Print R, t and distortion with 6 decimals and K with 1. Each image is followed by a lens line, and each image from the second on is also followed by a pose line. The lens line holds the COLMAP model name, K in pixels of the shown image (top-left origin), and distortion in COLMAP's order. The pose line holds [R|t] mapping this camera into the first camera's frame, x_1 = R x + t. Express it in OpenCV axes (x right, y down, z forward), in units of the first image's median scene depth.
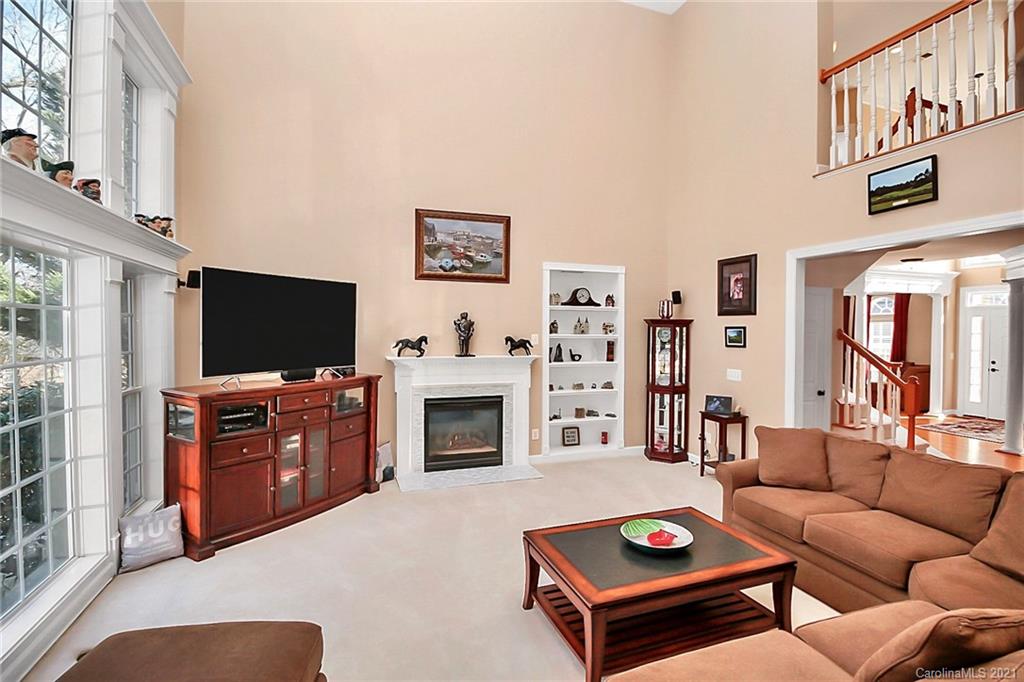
lens RADIAL K [[482.1, 0, 516.5], [0, 482.1, 333.1], [0, 0, 1]] dist [-0.007132, -0.003086]
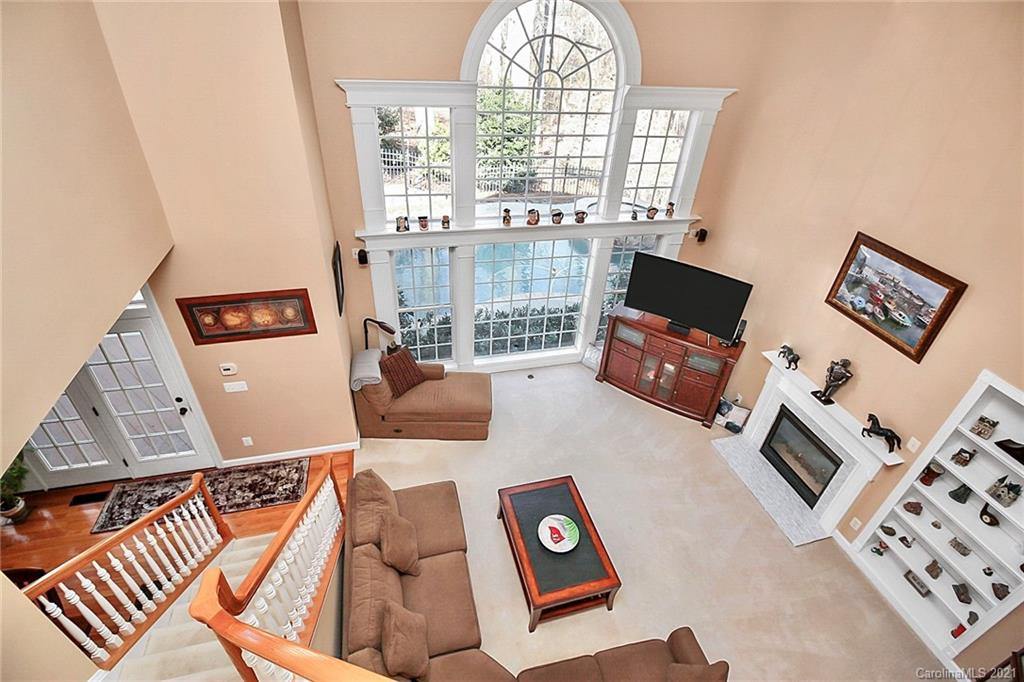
lens RADIAL K [[482.1, 0, 517.2], [0, 482.1, 344.7], [0, 0, 1]] dist [-0.007132, -0.003086]
pose [[-0.087046, 0.559389, -0.824322, 0.654844], [-0.061636, 0.822854, 0.564901, -0.526308], [0.994296, 0.099980, -0.037148, 0.427656]]
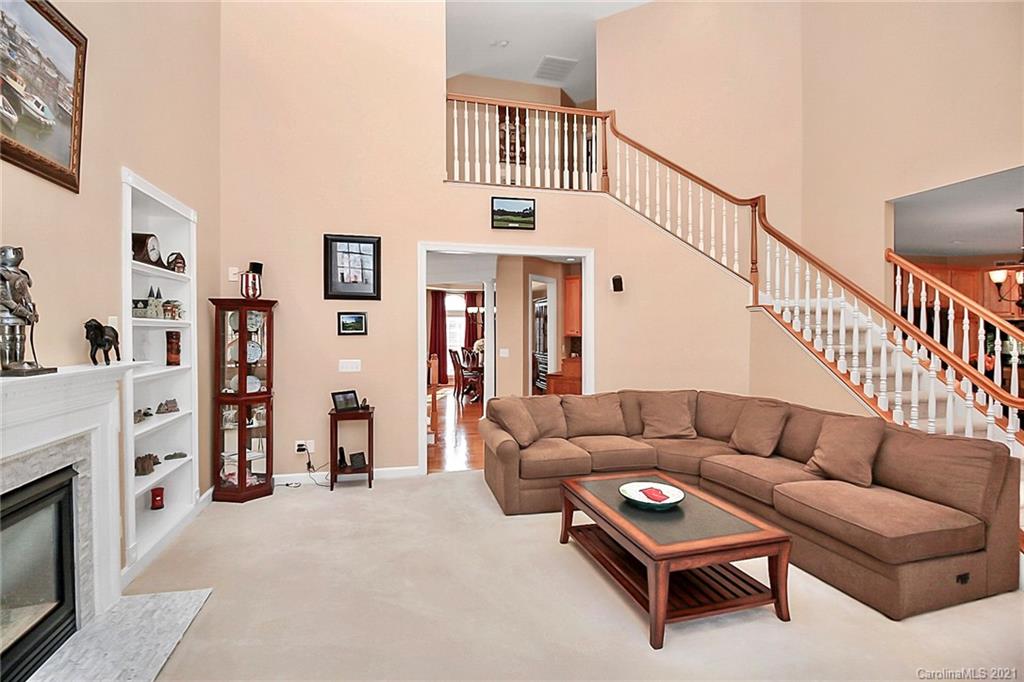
lens RADIAL K [[482.1, 0, 515.7], [0, 482.1, 332.1], [0, 0, 1]] dist [-0.007132, -0.003086]
pose [[0.080274, -0.012608, 0.996693, -0.418144], [0.009119, 0.999887, 0.011914, 0.016112], [-0.996731, 0.008132, 0.080380, 0.612344]]
